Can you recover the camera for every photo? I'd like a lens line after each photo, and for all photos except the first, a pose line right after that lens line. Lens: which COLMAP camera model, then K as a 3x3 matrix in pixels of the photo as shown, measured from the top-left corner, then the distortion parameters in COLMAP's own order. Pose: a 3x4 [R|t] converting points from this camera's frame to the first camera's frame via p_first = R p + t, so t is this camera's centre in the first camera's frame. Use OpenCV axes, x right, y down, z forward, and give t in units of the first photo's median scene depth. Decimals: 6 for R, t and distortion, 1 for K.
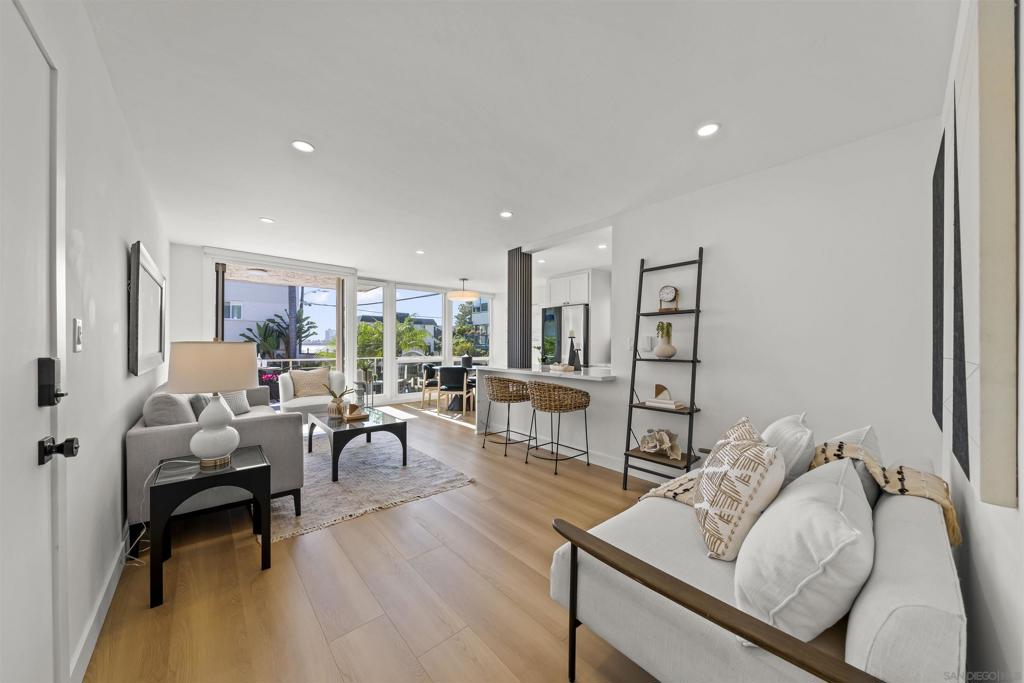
lens RADIAL K [[347.5, 0, 507.7], [0, 347.5, 345.9], [0, 0, 1]] dist [-0.002958, -0.000060]
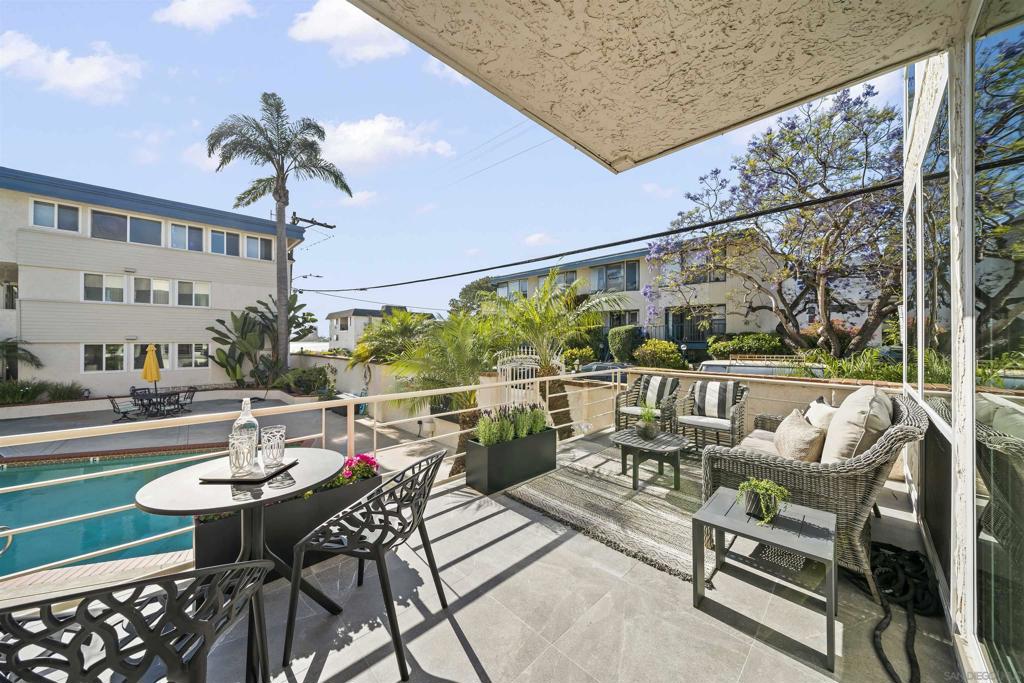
lens RADIAL K [[347.5, 0, 509.5], [0, 347.5, 339.9], [0, 0, 1]] dist [-0.002958, -0.000060]
pose [[0.999024, -0.001257, 0.044142, -0.558062], [0.001517, 0.999982, -0.005859, -0.012355], [-0.044134, 0.005920, 0.999008, 0.797745]]
